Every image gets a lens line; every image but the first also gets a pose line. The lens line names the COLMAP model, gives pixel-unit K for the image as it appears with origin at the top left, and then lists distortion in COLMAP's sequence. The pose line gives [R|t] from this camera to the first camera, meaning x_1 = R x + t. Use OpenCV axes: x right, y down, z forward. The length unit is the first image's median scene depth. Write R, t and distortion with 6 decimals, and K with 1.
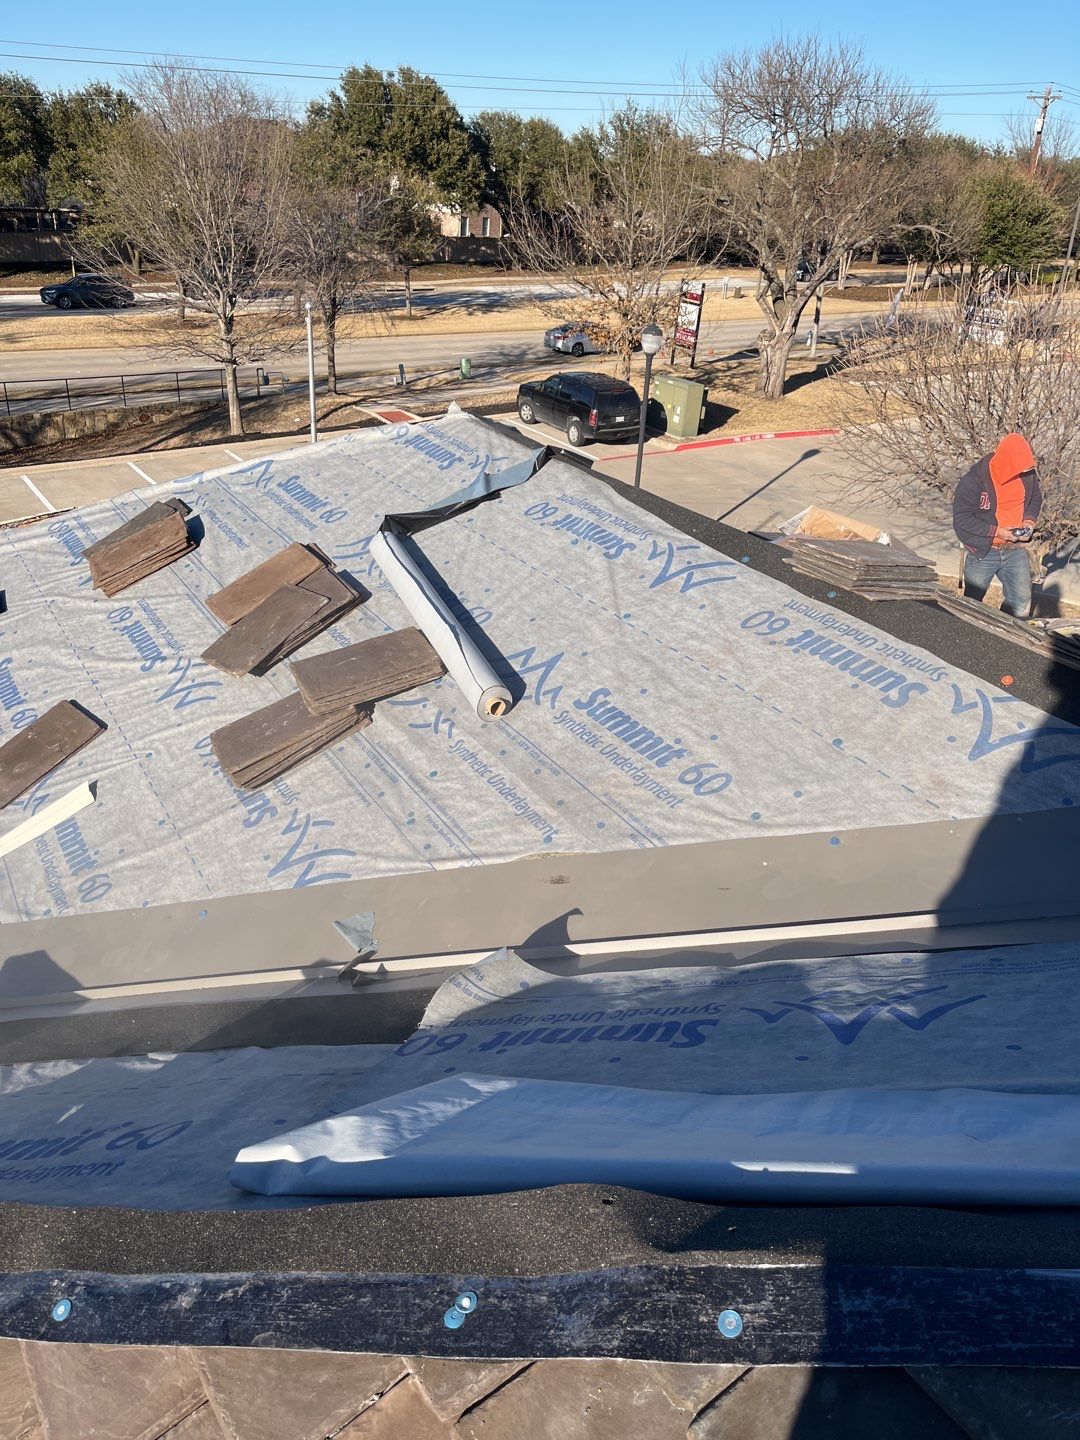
lens RADIAL K [[1076.6, 0, 540.0], [0, 1076.6, 720.0], [0, 0, 1]] dist [0.001137, 0.000977]
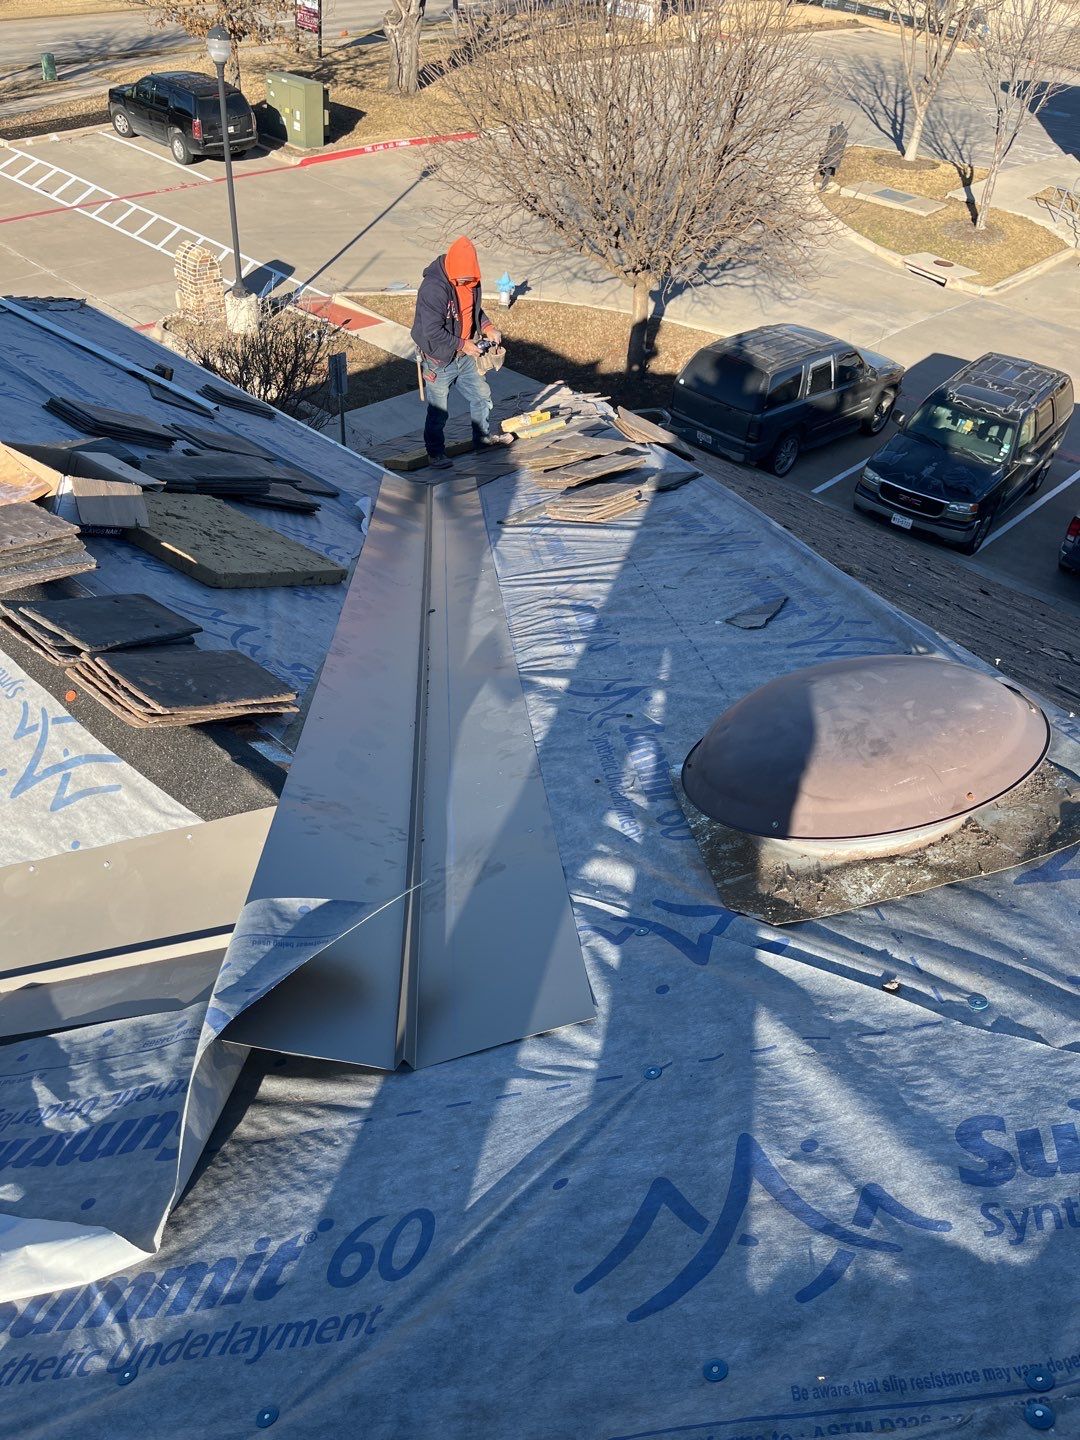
lens RADIAL K [[1076.6, 0, 540.0], [0, 1076.6, 720.0], [0, 0, 1]] dist [0.001137, 0.000977]
pose [[0.973968, -0.135354, 0.181840, 0.094419], [0.082632, 0.958964, 0.271218, -0.034695], [-0.211088, -0.249131, 0.945185, -0.001931]]
